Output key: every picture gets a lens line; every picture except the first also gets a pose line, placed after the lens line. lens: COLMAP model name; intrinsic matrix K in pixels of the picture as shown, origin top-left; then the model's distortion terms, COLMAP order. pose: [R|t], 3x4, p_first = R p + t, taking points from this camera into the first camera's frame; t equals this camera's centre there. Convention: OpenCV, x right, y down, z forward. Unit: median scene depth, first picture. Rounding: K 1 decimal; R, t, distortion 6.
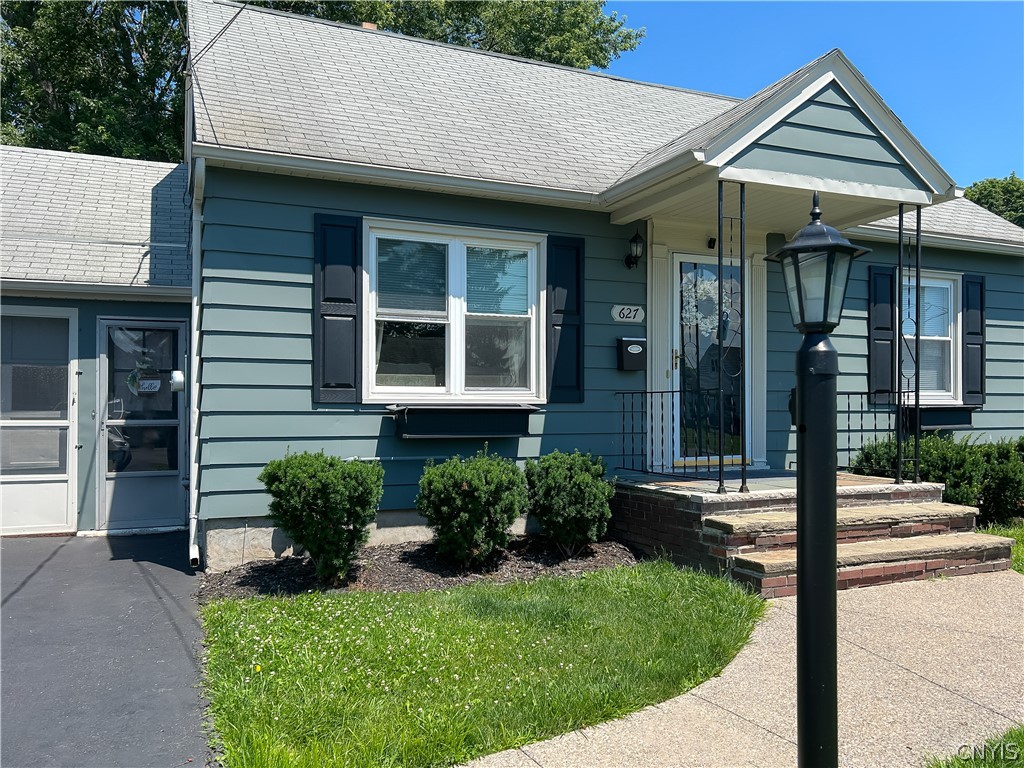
lens RADIAL K [[778.4, 0, 511.3], [0, 778.4, 398.8], [0, 0, 1]] dist [-0.000858, 0.000621]
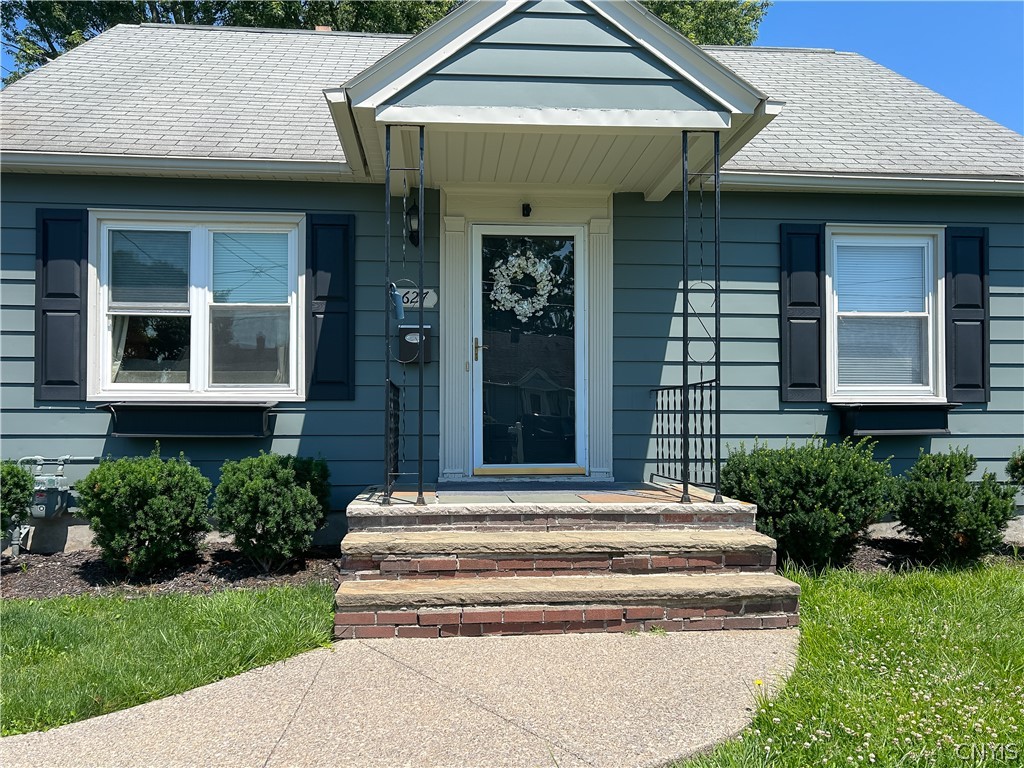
lens RADIAL K [[778.1, 0, 443.1], [0, 778.1, 399.7], [0, 0, 1]] dist [-0.005419, 0.009916]
pose [[0.949293, -0.008948, -0.314265, 0.501747], [0.004054, 0.999860, -0.016222, 0.020762], [0.314366, 0.014126, 0.949197, 0.208238]]
